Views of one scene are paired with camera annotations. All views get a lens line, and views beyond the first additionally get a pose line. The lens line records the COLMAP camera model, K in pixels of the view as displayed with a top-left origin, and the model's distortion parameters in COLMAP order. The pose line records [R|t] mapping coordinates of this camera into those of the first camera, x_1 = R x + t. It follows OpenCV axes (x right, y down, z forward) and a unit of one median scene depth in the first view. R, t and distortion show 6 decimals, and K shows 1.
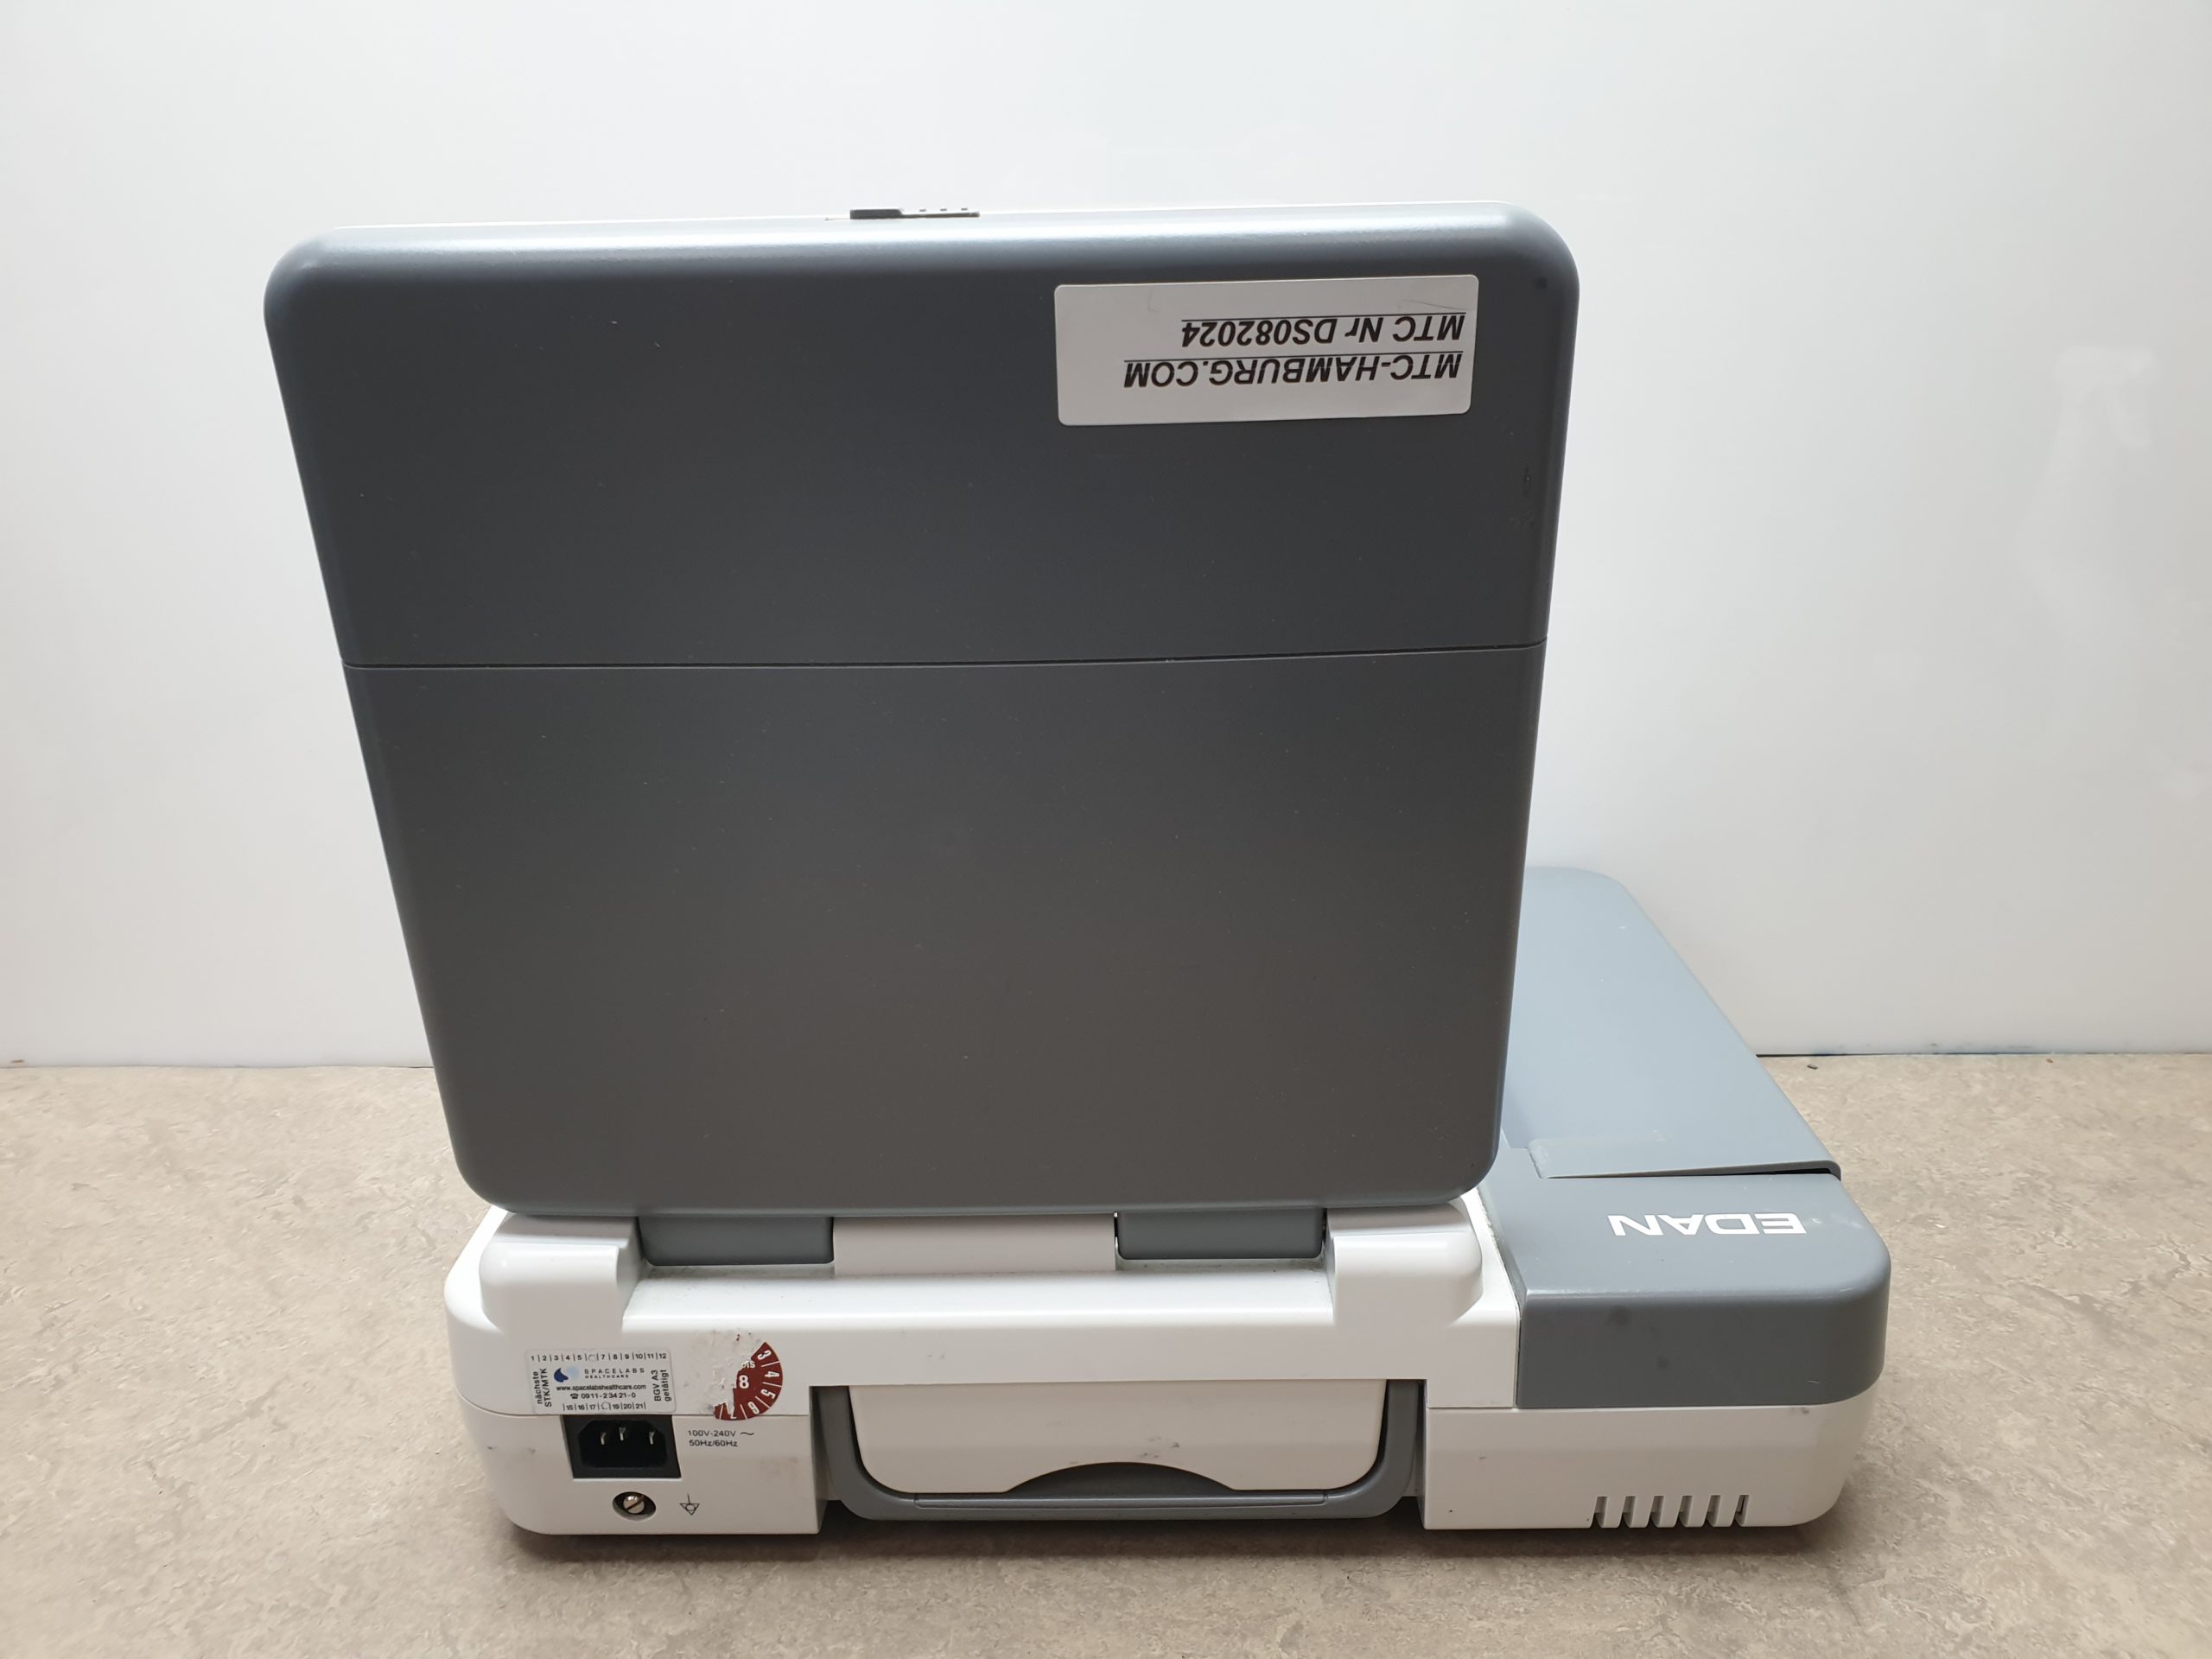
lens RADIAL K [[1730.0, 0, 1091.4], [0, 1730.0, 851.2], [0, 0, 1]] dist [0.023430, -0.007944]
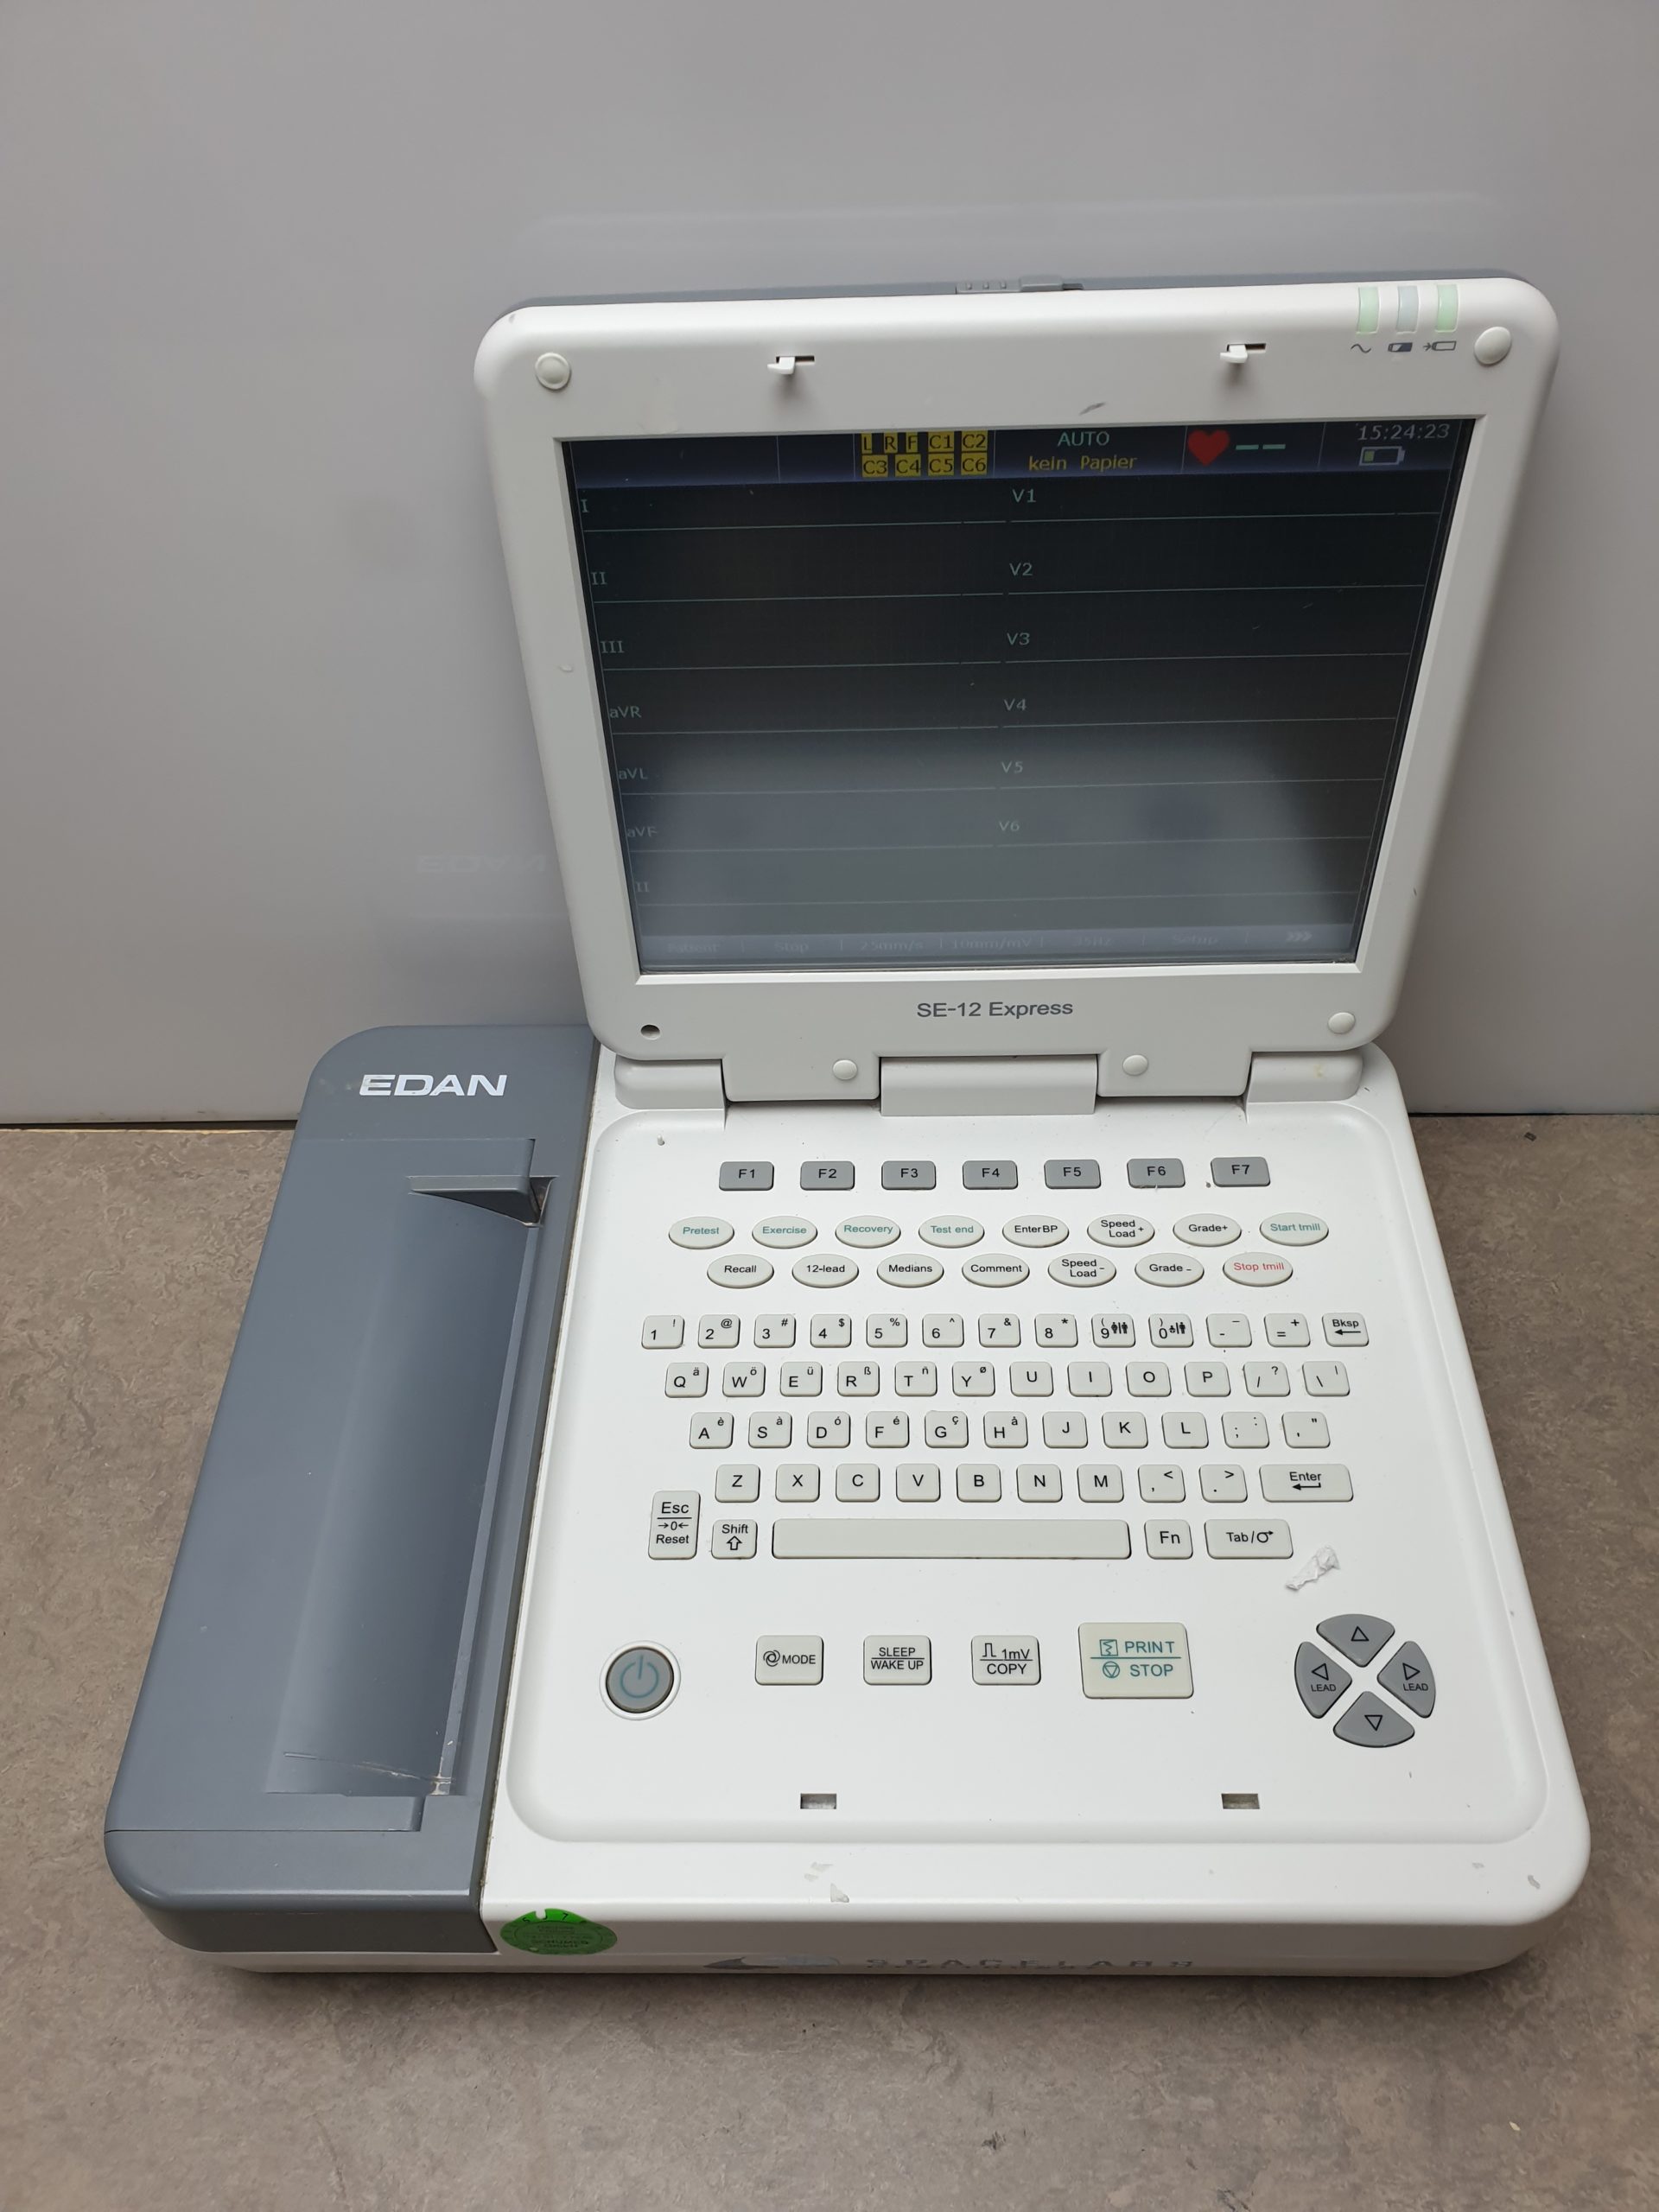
lens RADIAL K [[1730.0, 0, 842.2], [0, 1730.0, 1120.6], [0, 0, 1]] dist [0.023430, -0.007944]
pose [[0.999941, -0.008411, -0.006833, 0.064680], [0.010715, 0.861634, 0.507418, -0.469843], [0.001620, -0.507461, 0.861673, 0.257896]]
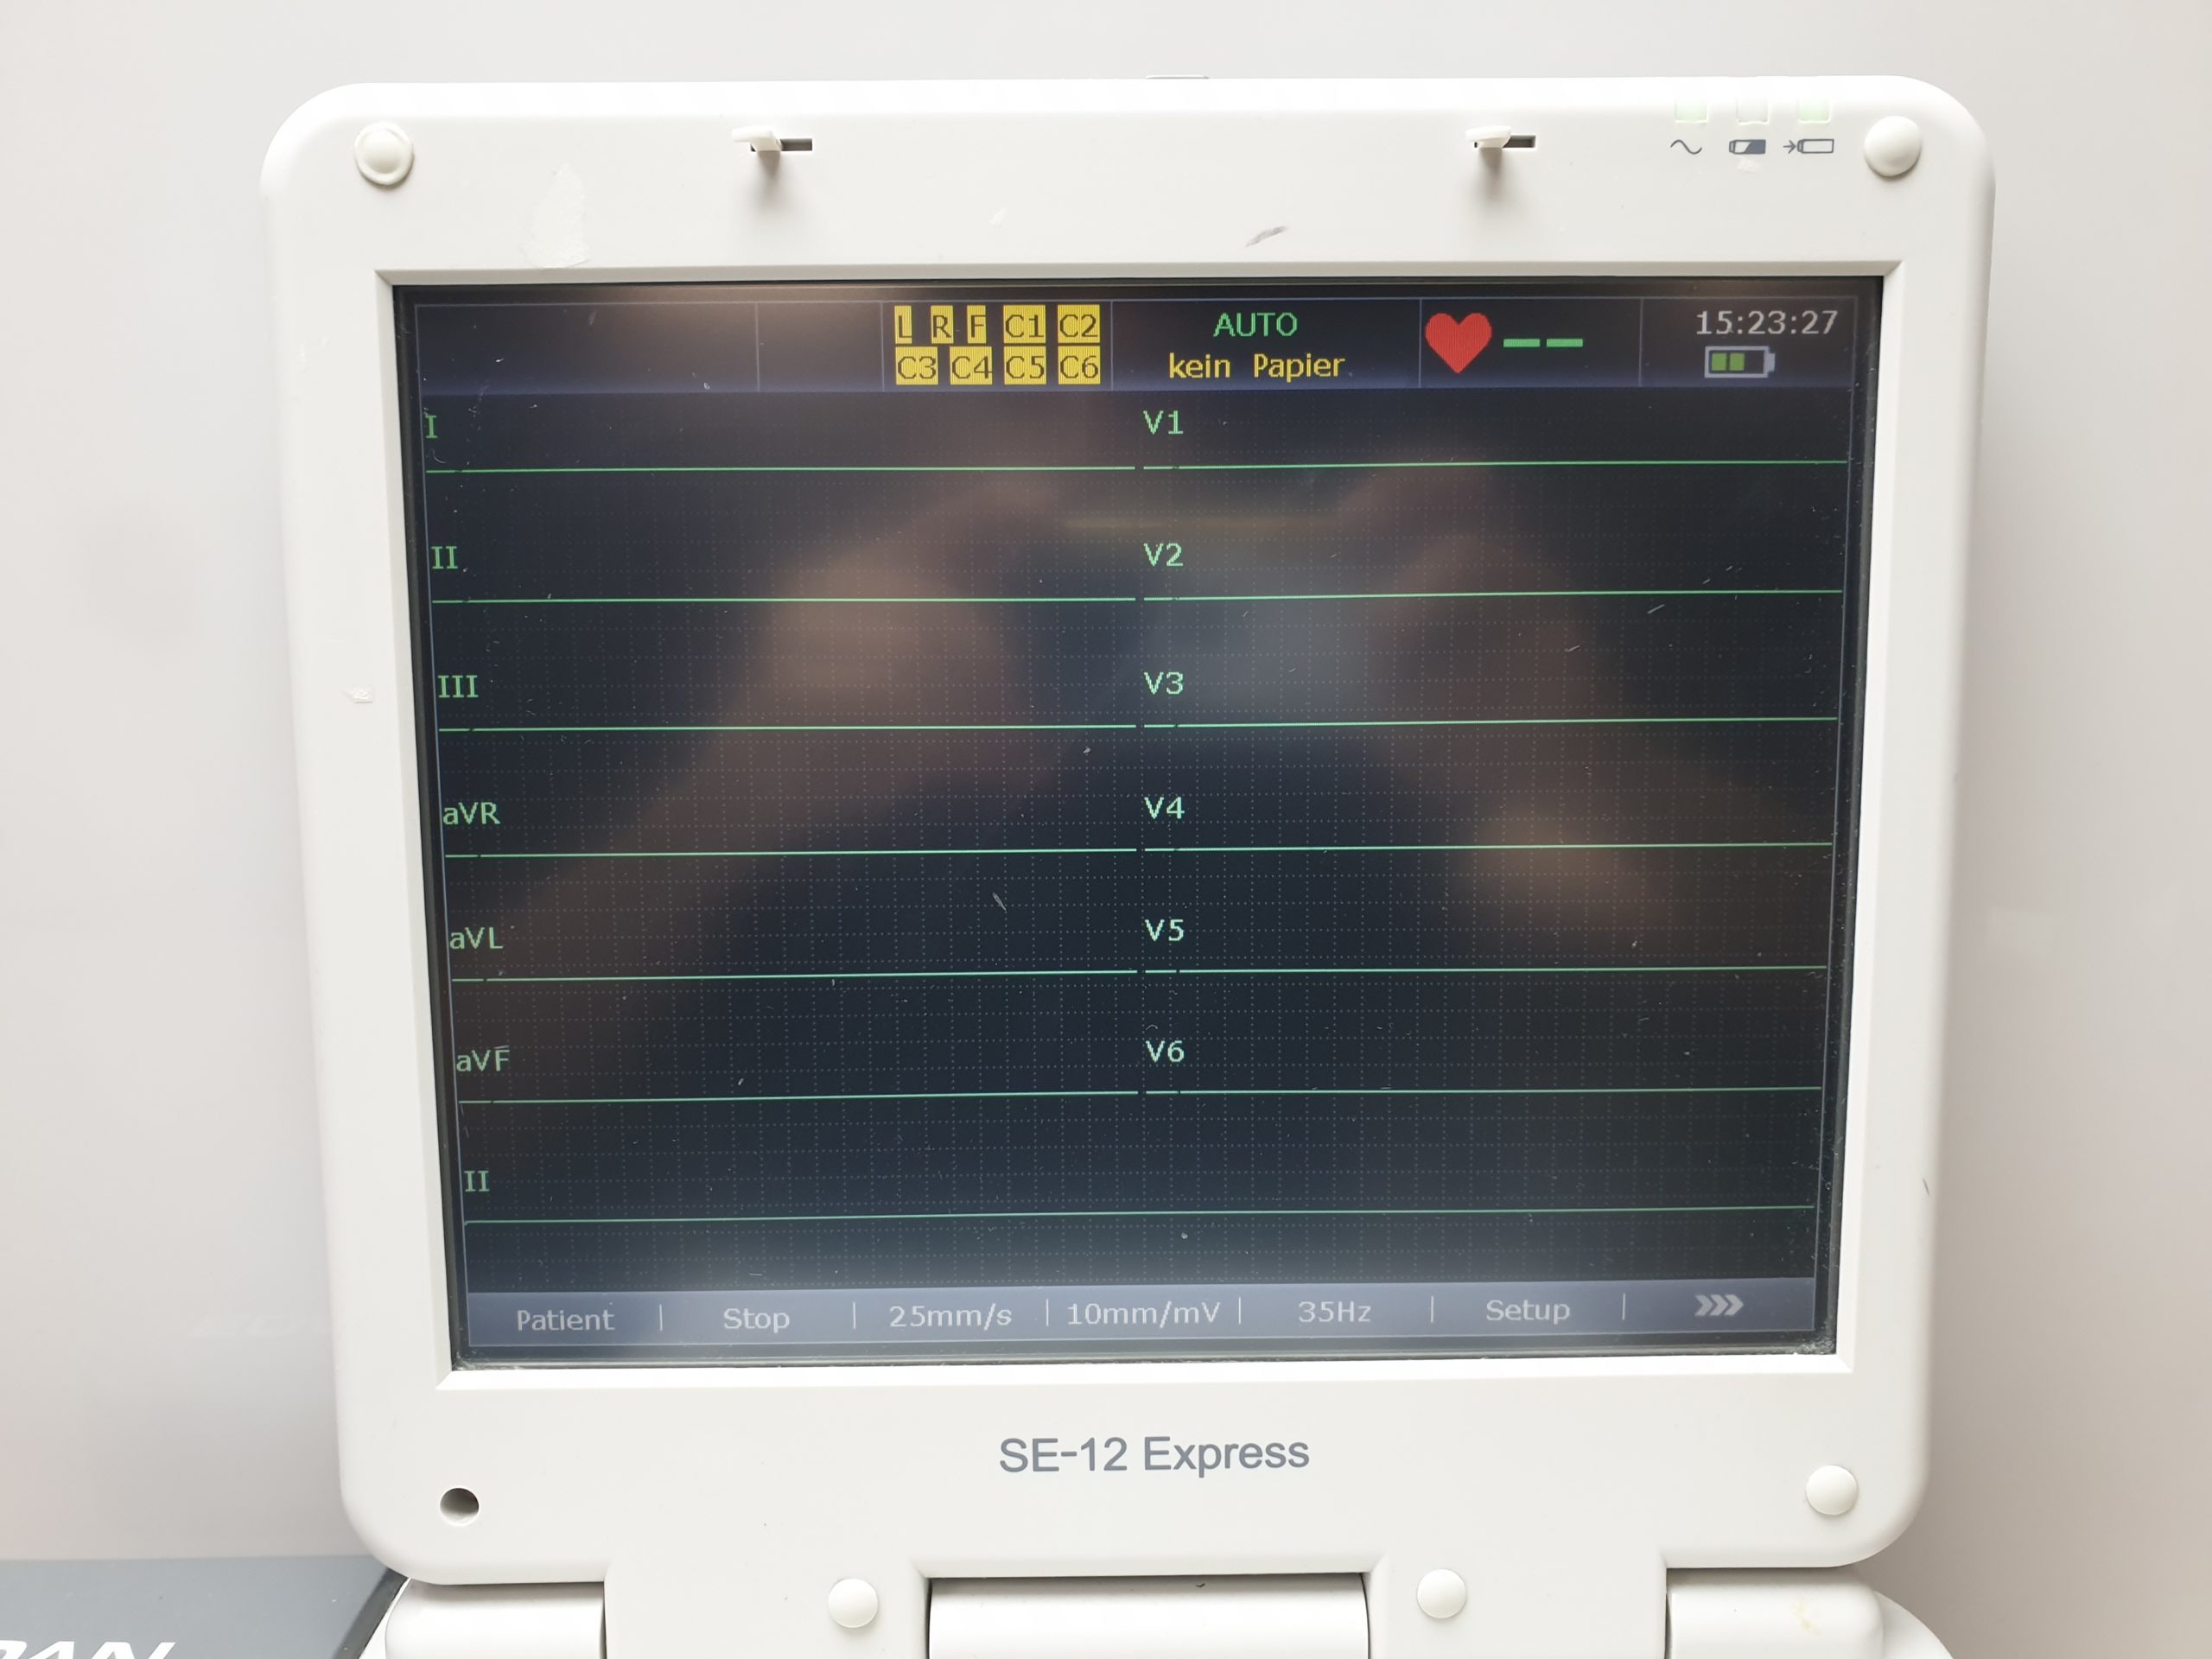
lens RADIAL K [[1730.0, 0, 1108.7], [0, 1730.0, 830.2], [0, 0, 1]] dist [0.023430, -0.007944]
pose [[0.999415, 0.006158, 0.033645, 0.114903], [-0.002334, 0.993645, -0.112531, -0.141534], [-0.034124, 0.112387, 0.993078, 0.628565]]
